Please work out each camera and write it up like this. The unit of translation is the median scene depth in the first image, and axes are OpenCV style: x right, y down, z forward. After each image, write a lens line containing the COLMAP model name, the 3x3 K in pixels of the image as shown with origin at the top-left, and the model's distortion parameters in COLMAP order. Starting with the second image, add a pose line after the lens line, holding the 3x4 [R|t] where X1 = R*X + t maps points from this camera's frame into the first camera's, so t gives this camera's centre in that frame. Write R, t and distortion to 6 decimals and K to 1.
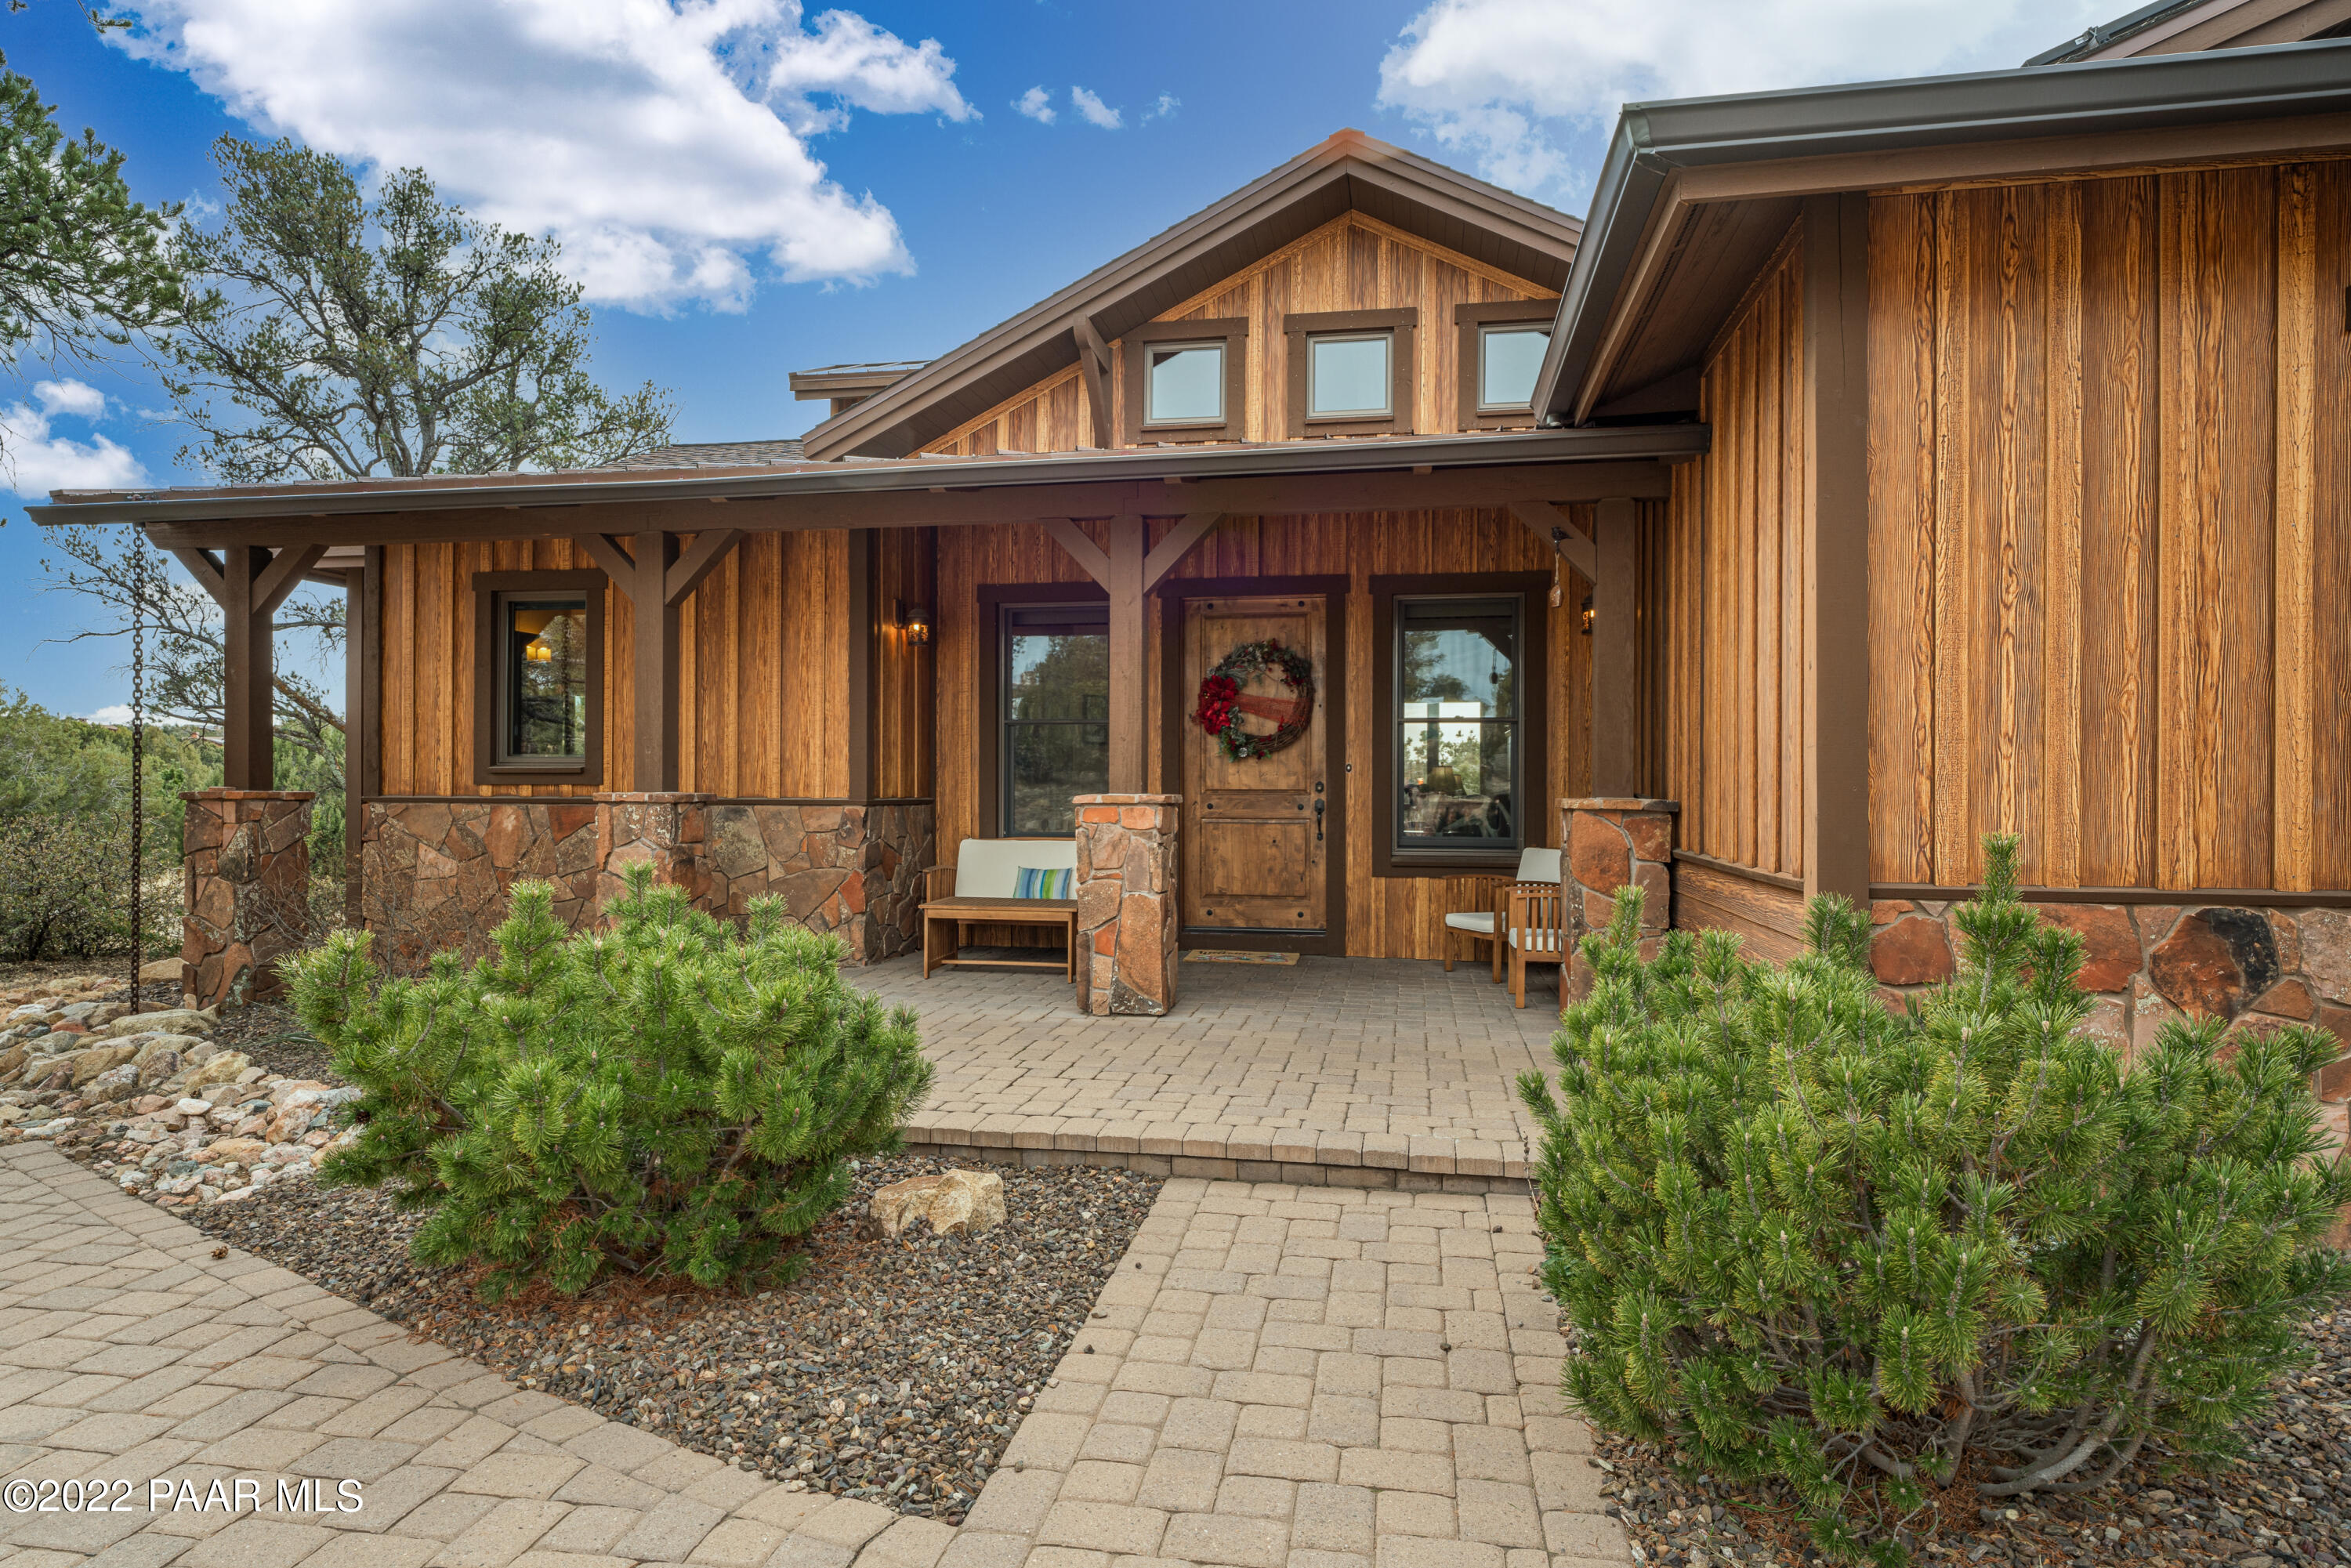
lens RADIAL K [[1193.3, 0, 1181.7], [0, 1193.3, 776.4], [0, 0, 1]] dist [0.039348, 0.001206]
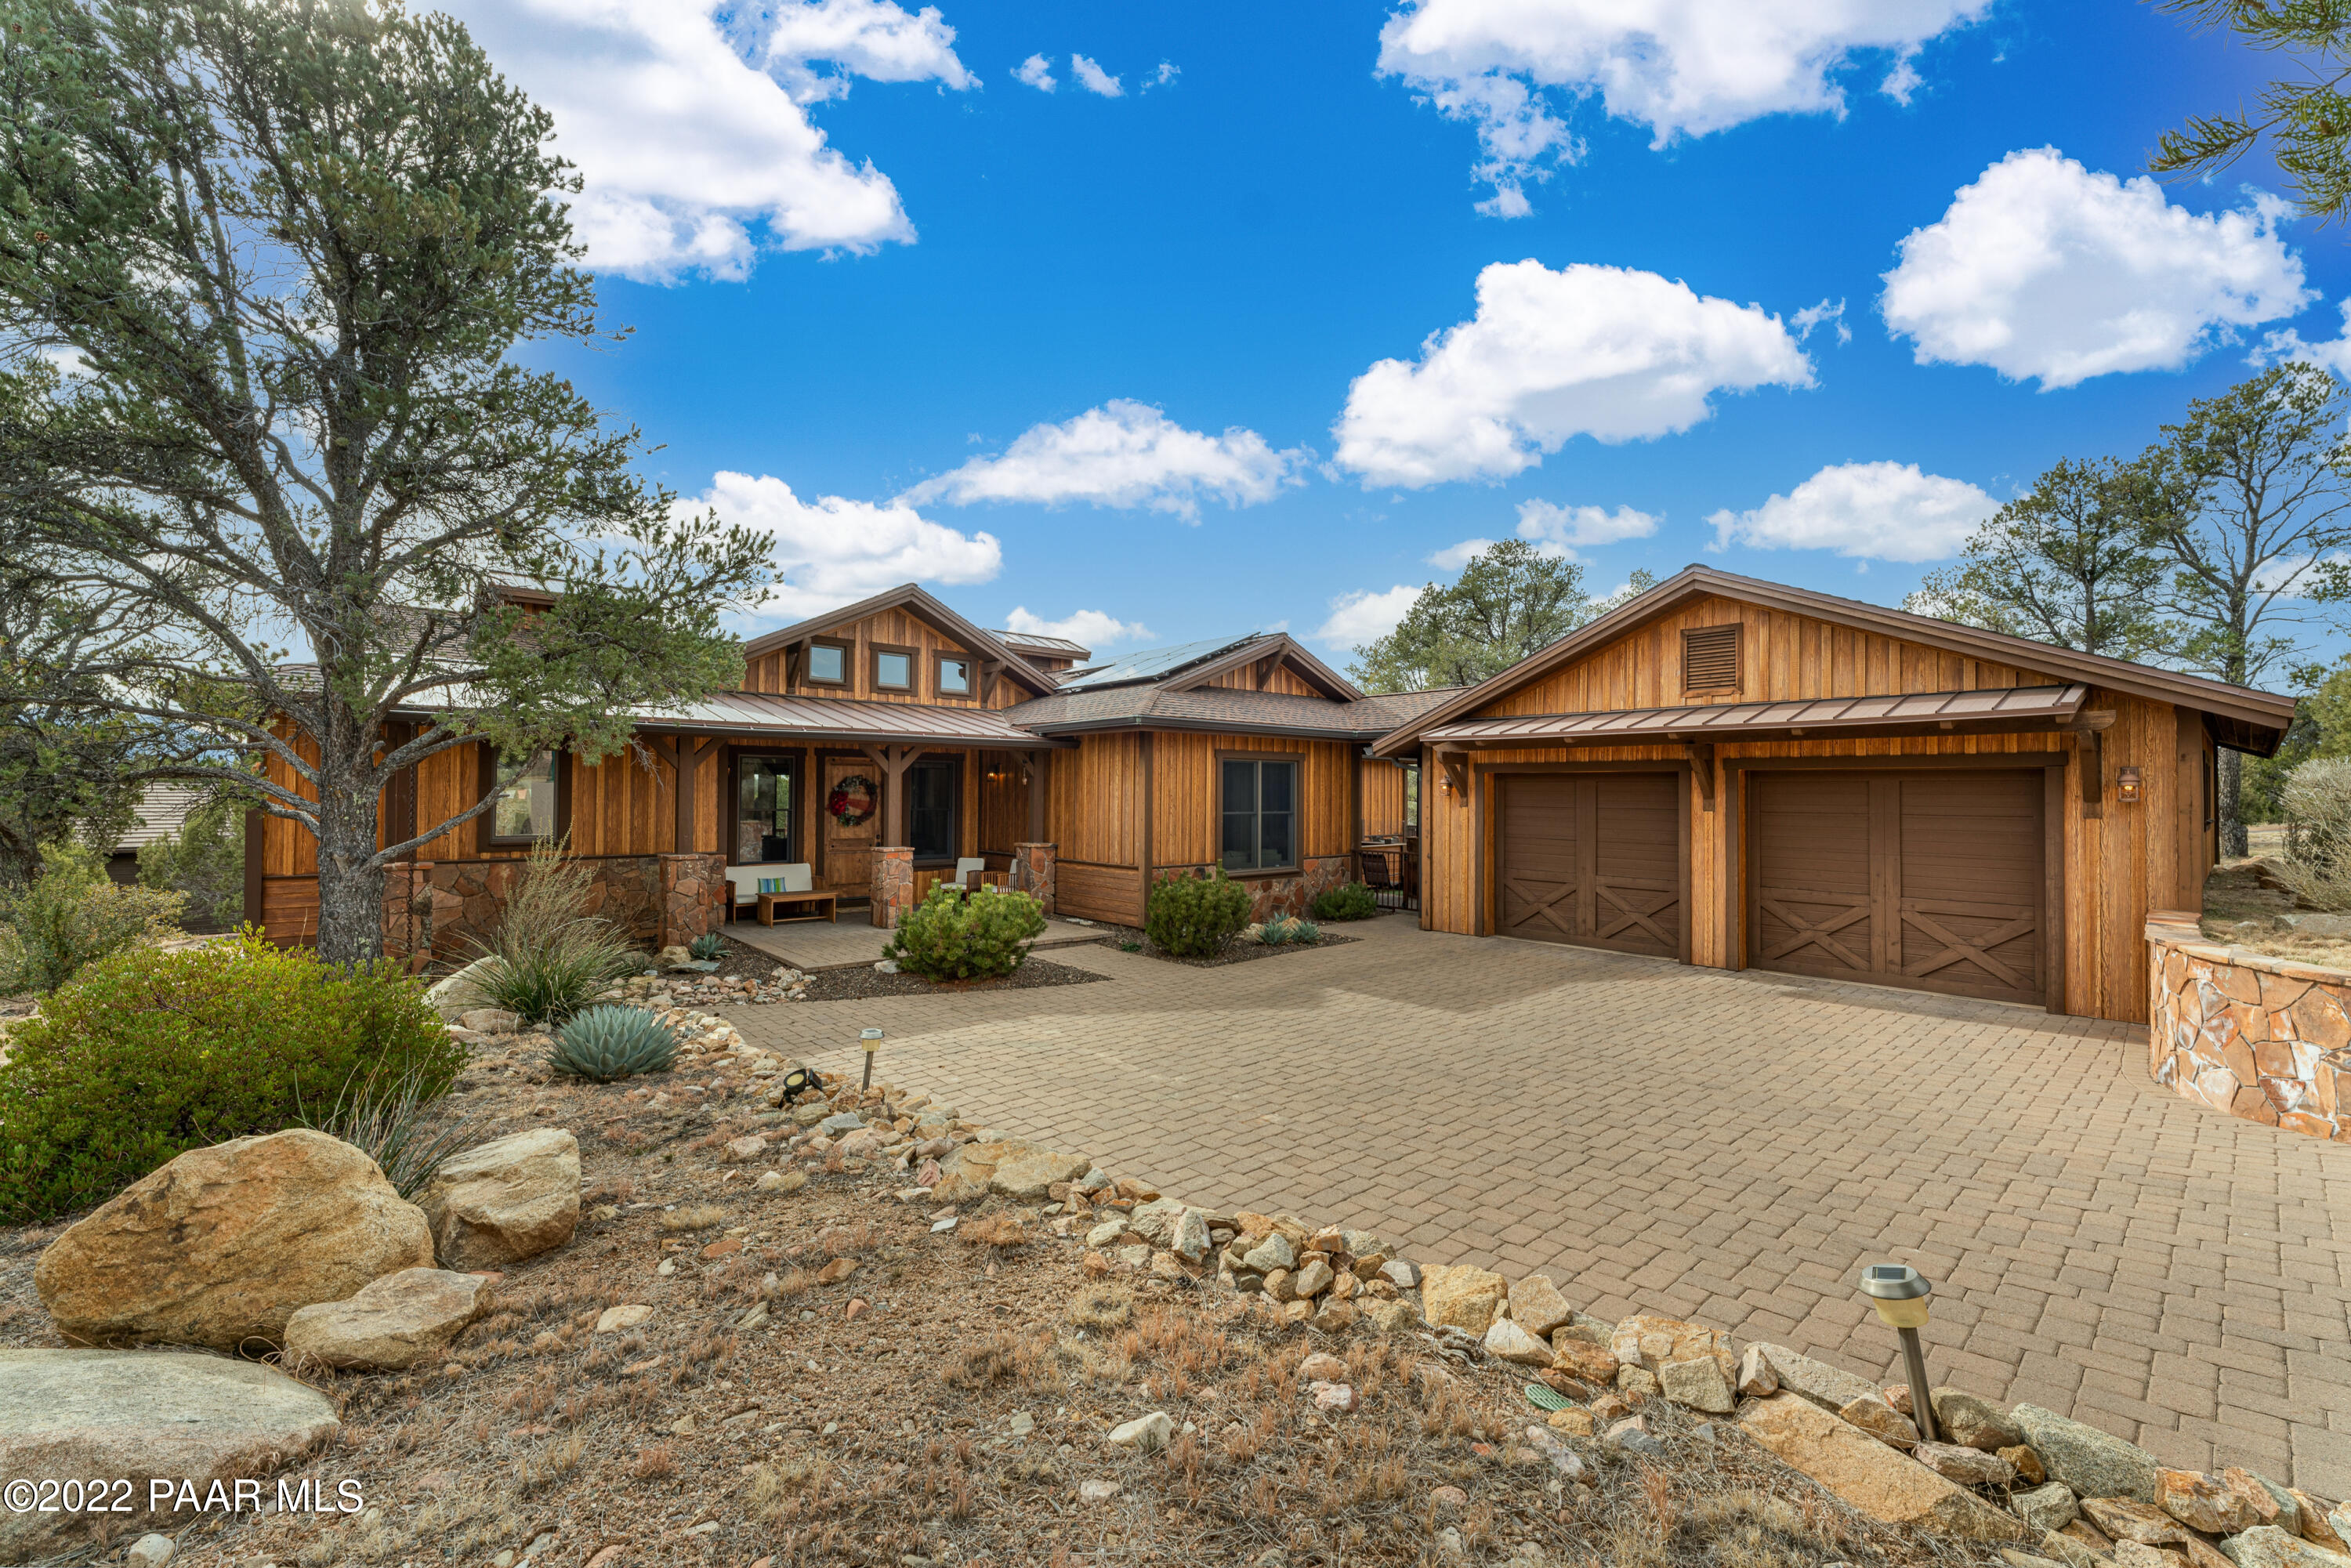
lens RADIAL K [[931.6, 0, 1174.0], [0, 931.6, 782.7], [0, 0, 1]] dist [0.000037, -0.000267]
pose [[0.616167, 0.012191, 0.787522, -1.027937], [-0.012075, 0.999909, -0.006031, -0.099232], [-0.787523, -0.005793, 0.616258, -0.645244]]
